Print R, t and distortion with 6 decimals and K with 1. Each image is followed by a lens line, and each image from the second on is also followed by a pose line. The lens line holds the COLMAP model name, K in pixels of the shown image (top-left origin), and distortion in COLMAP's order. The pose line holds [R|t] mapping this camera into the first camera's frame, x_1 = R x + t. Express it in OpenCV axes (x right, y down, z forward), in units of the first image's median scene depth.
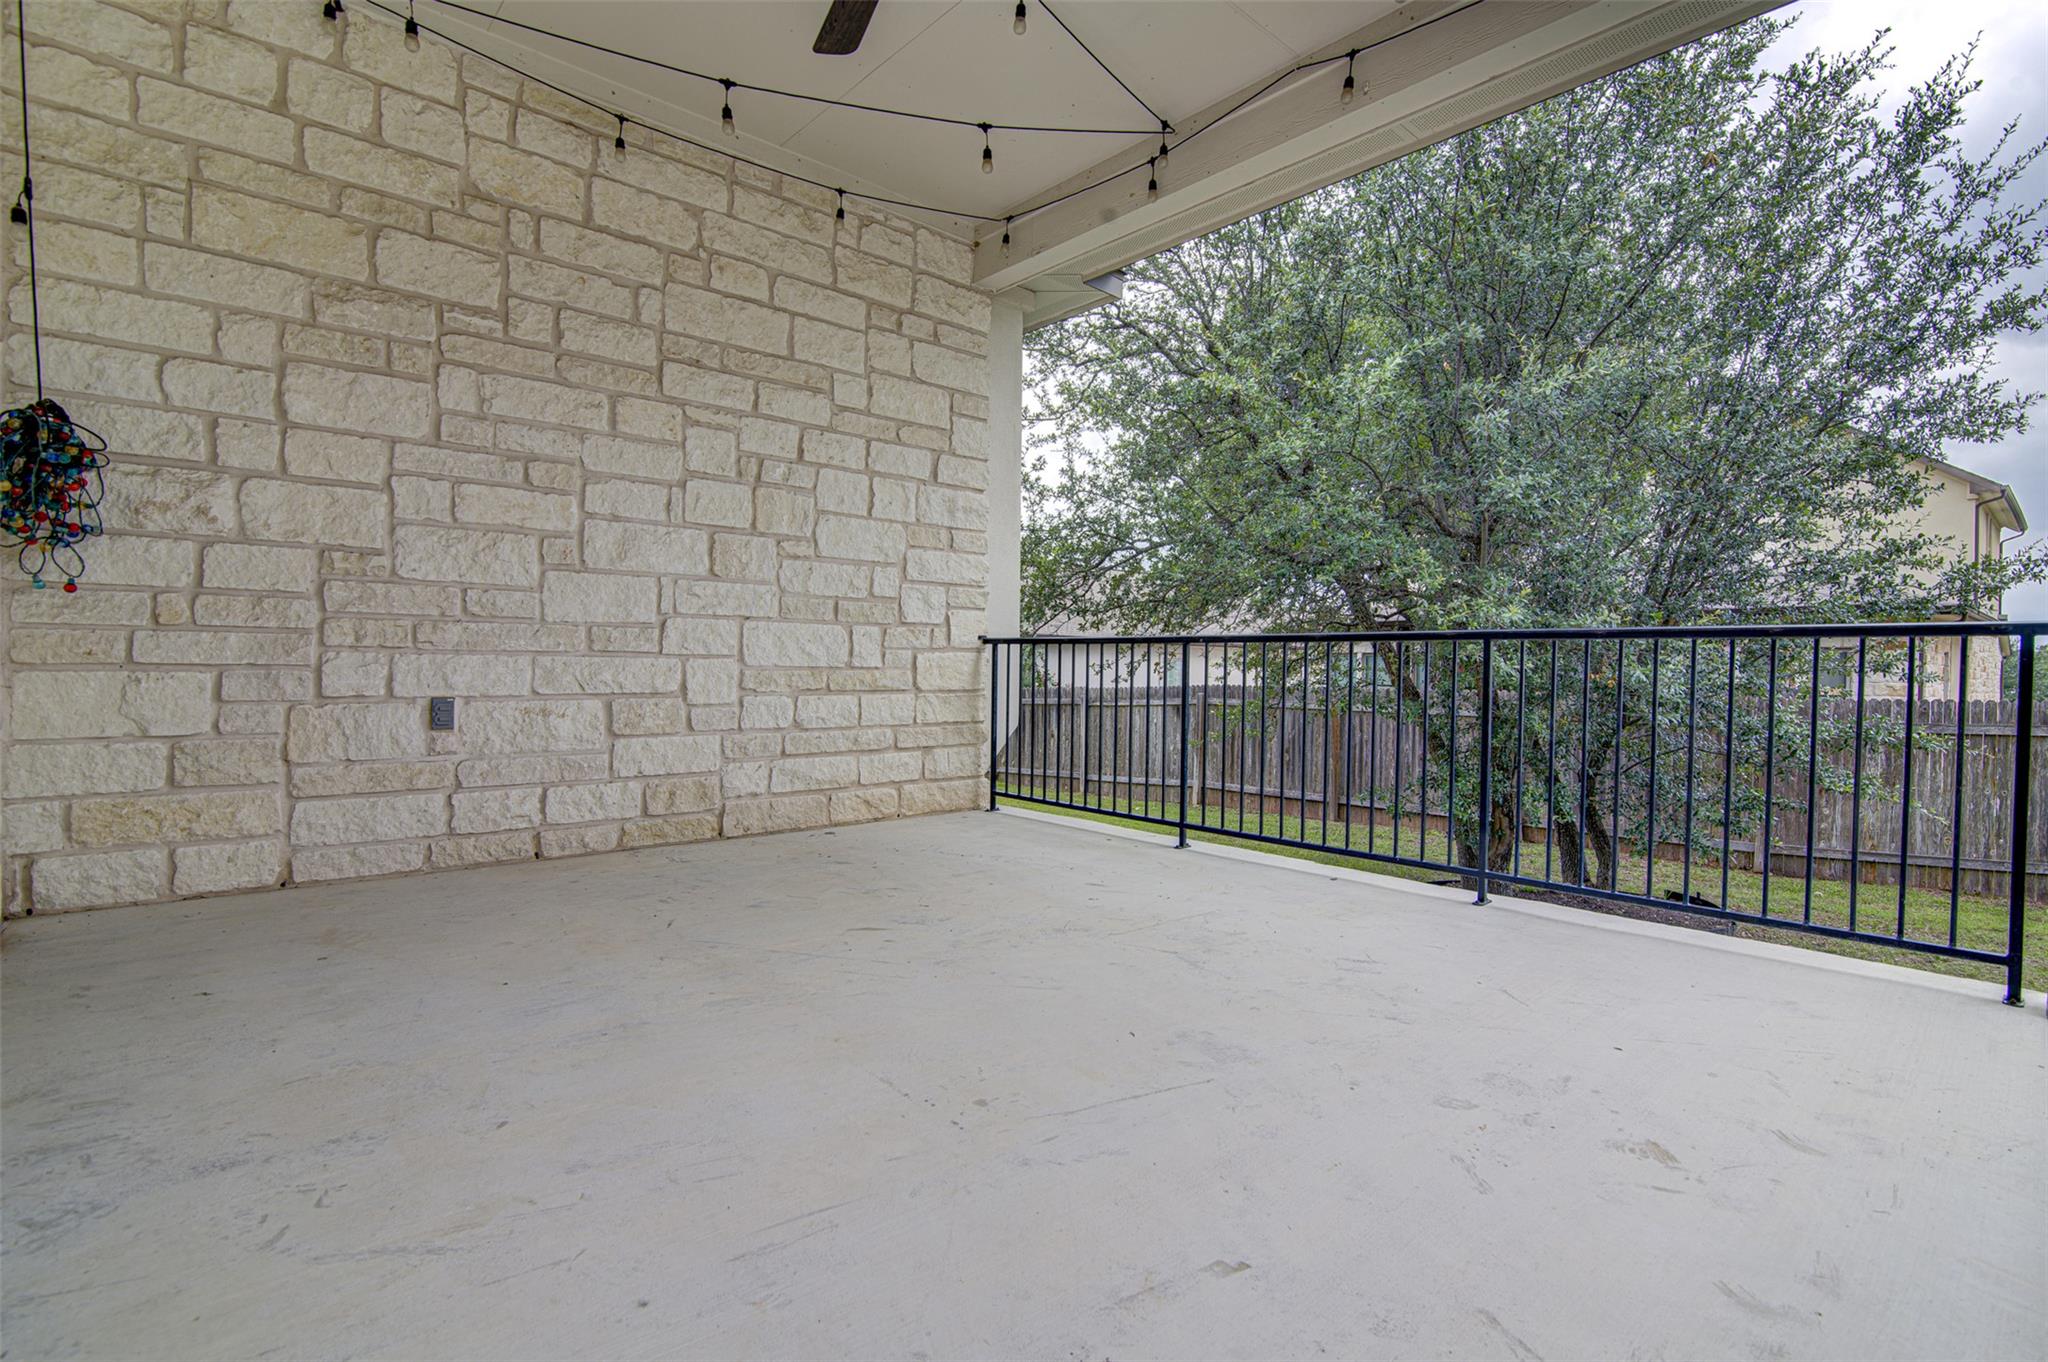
lens RADIAL K [[971.4, 0, 1037.7], [0, 971.4, 692.1], [0, 0, 1]] dist [0.002290, 0.001792]
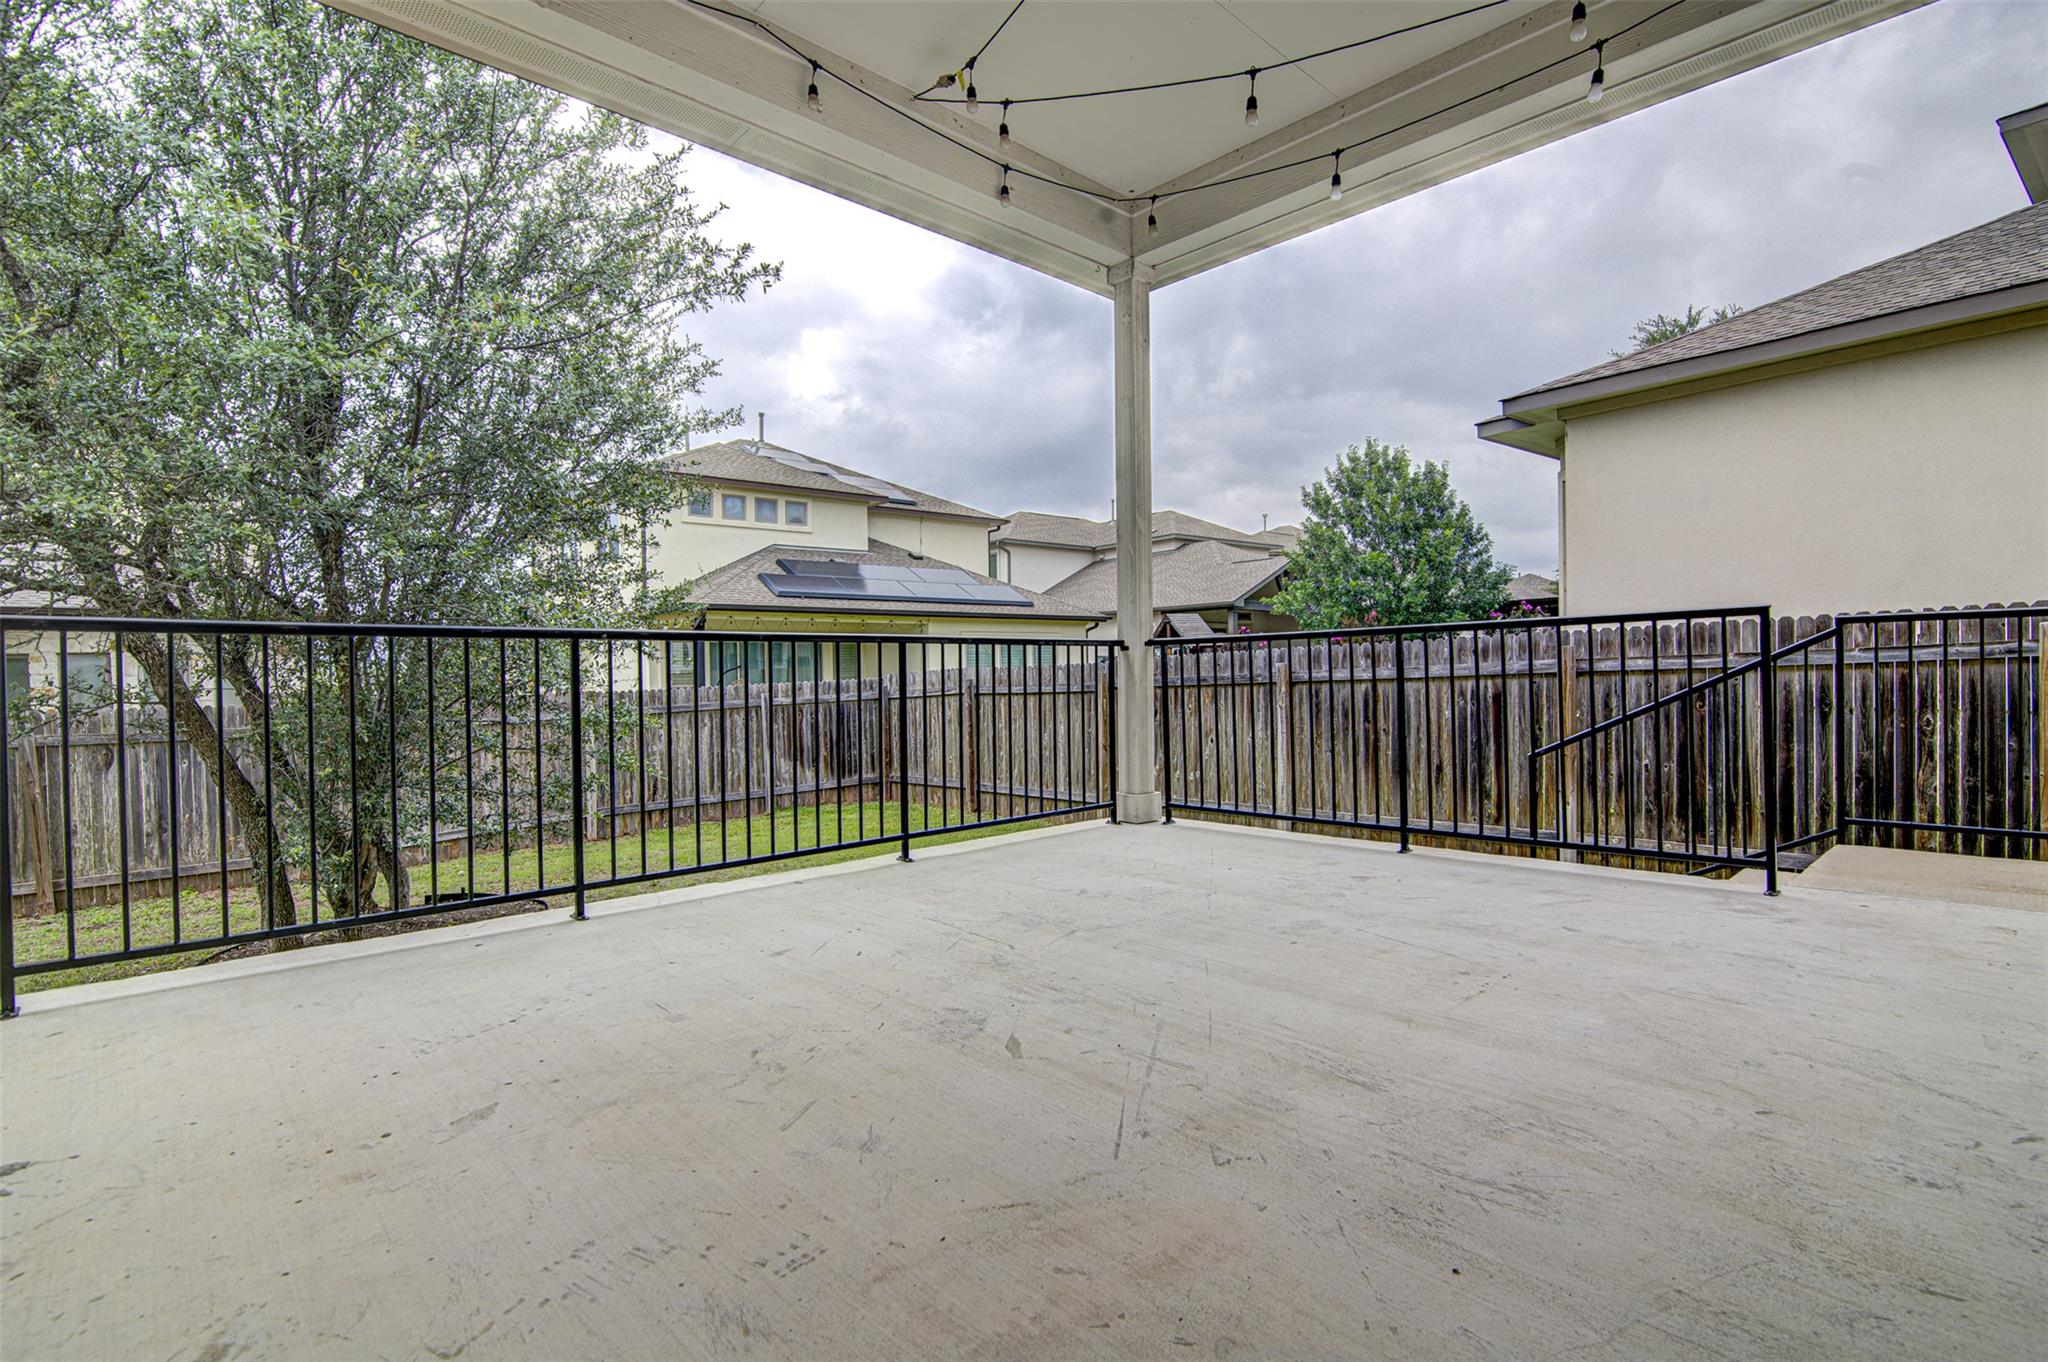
lens RADIAL K [[971.4, 0, 1037.6], [0, 971.4, 673.4], [0, 0, 1]] dist [0.002290, 0.001792]
pose [[-0.046130, -0.011313, 0.998871, -0.776955], [0.033841, 0.999344, 0.012881, -0.025737], [-0.998362, 0.034397, -0.045717, 0.910929]]
